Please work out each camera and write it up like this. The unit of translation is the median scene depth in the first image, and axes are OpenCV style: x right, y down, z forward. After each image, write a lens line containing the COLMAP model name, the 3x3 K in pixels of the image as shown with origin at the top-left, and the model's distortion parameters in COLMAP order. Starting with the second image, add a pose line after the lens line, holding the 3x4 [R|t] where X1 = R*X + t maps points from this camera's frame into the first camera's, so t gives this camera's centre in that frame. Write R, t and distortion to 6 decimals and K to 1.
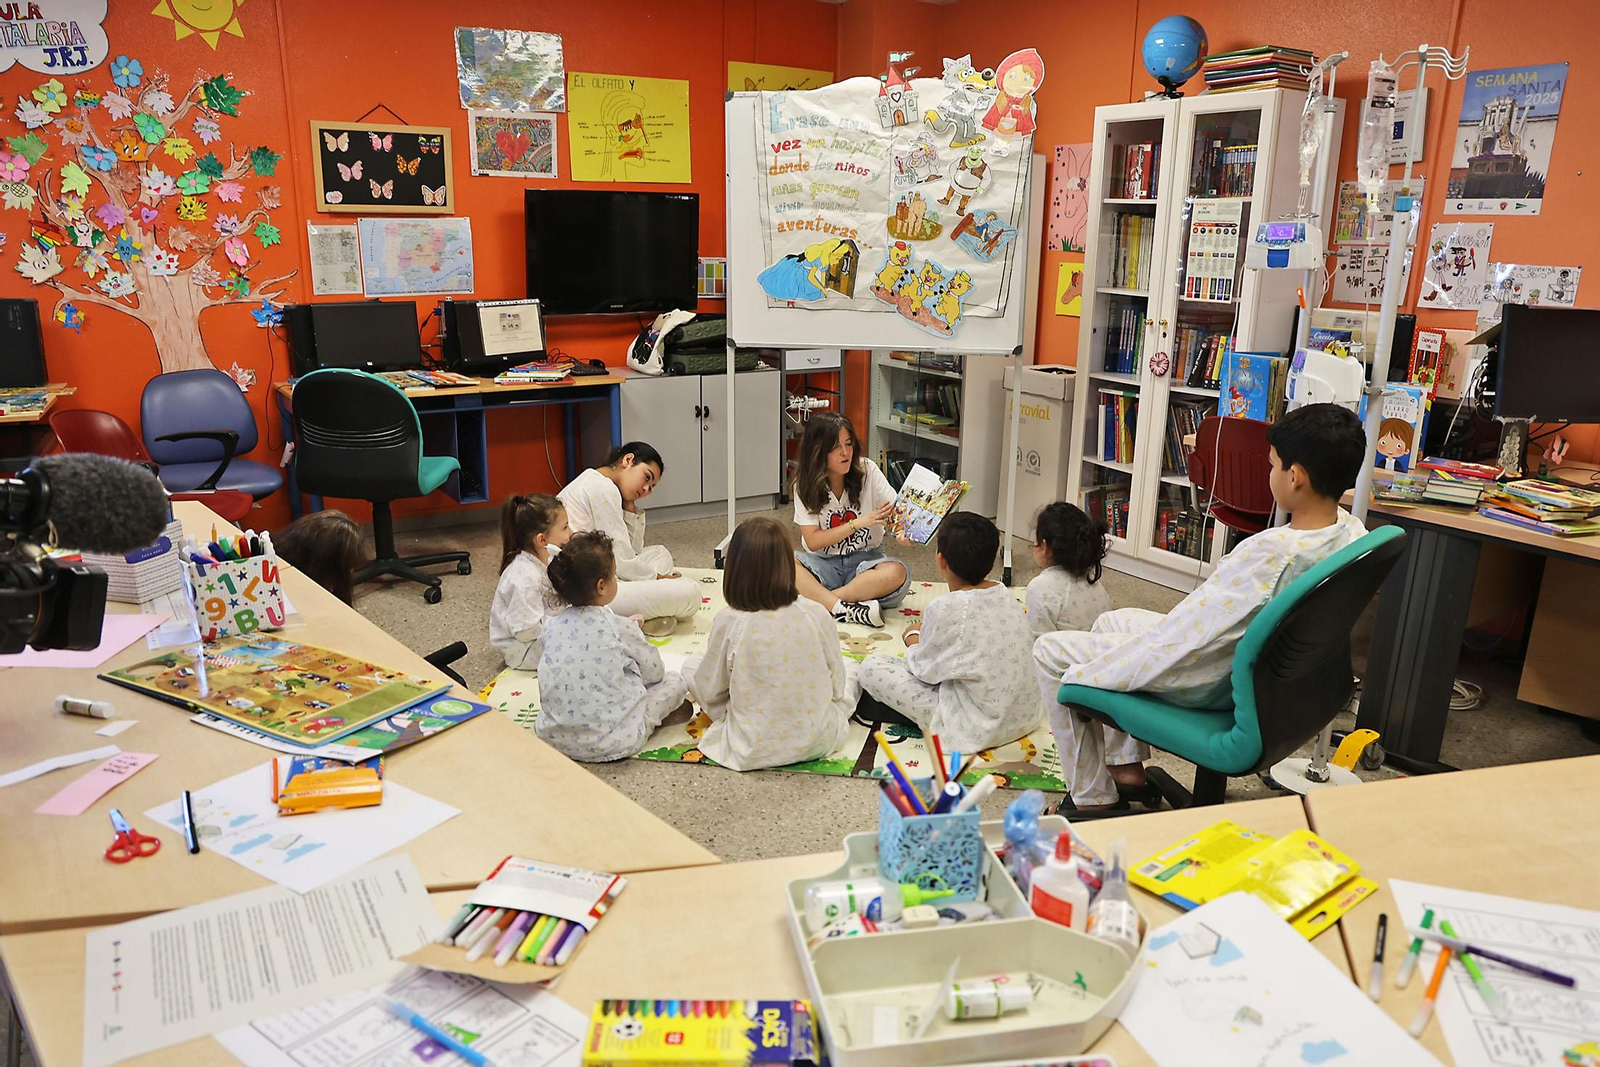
lens RADIAL K [[1087.0, 0, 813.0], [0, 1087.0, 543.4], [0, 0, 1]] dist [-0.070407, -0.001979]
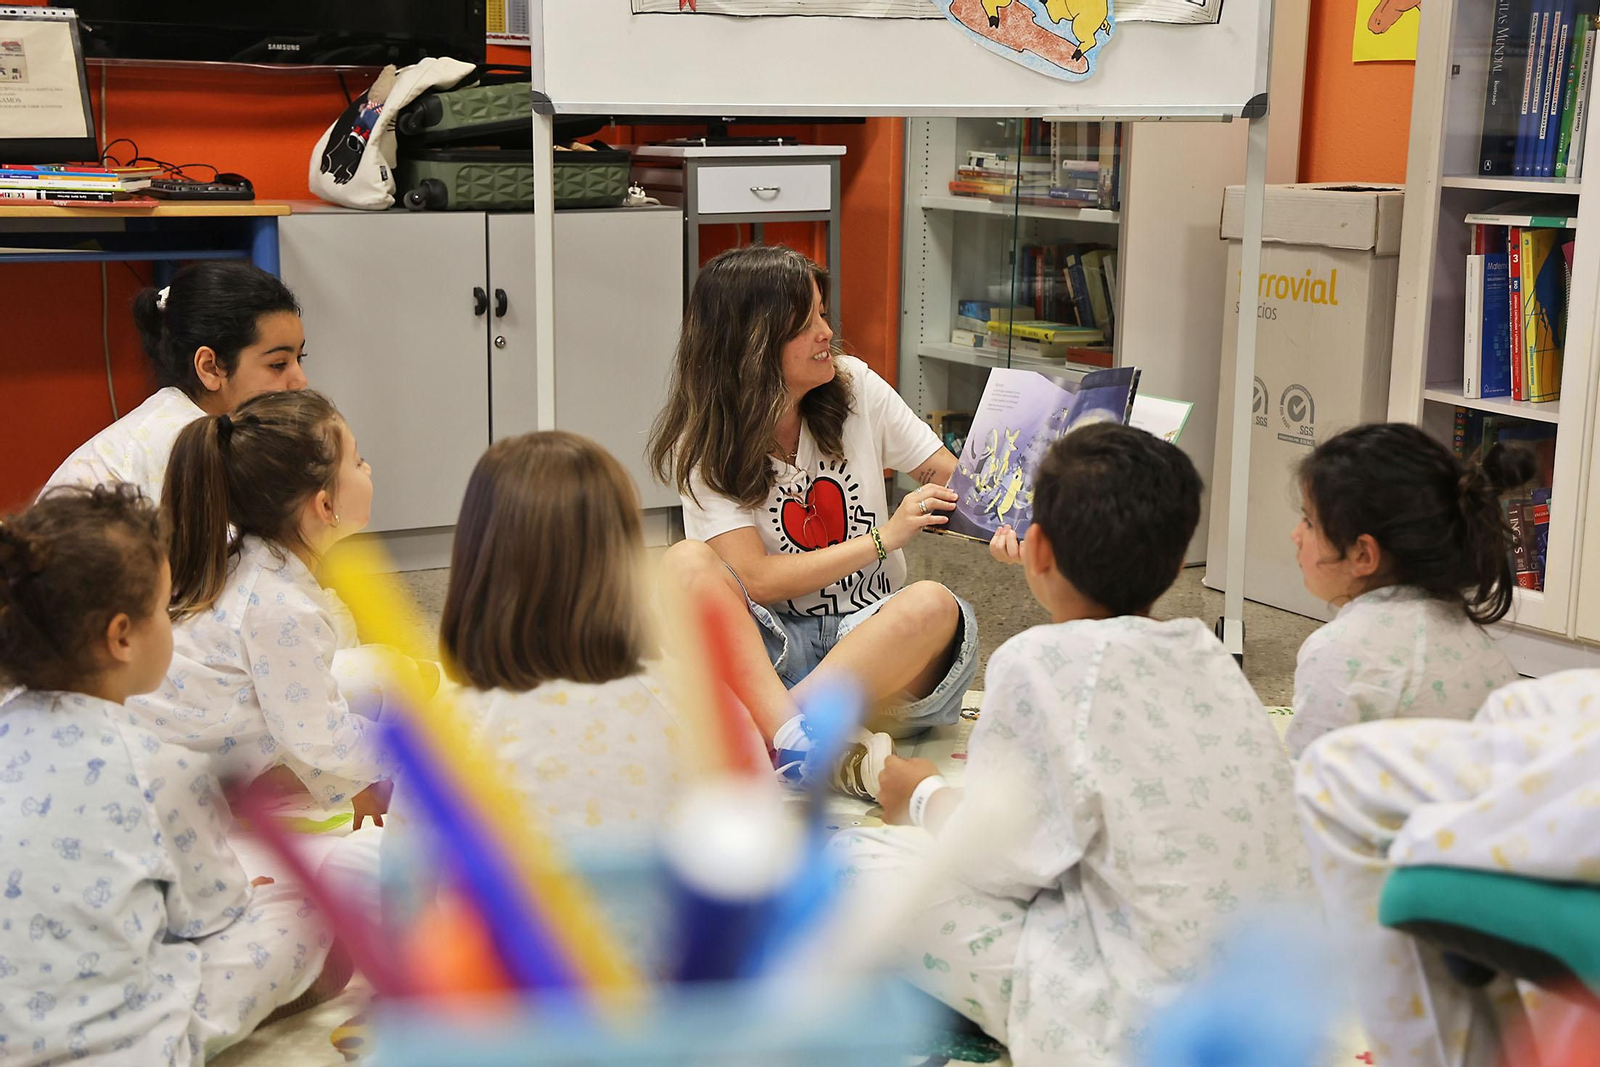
lens RADIAL K [[2280.2, 0, 801.8], [0, 2280.2, 542.5], [0, 0, 1]] dist [0.193472, 0.000000]
pose [[0.999895, 0.002455, -0.014314, 0.033396], [-0.003622, 0.996619, -0.082086, 0.046880], [0.014064, 0.082130, 0.996522, 0.156108]]
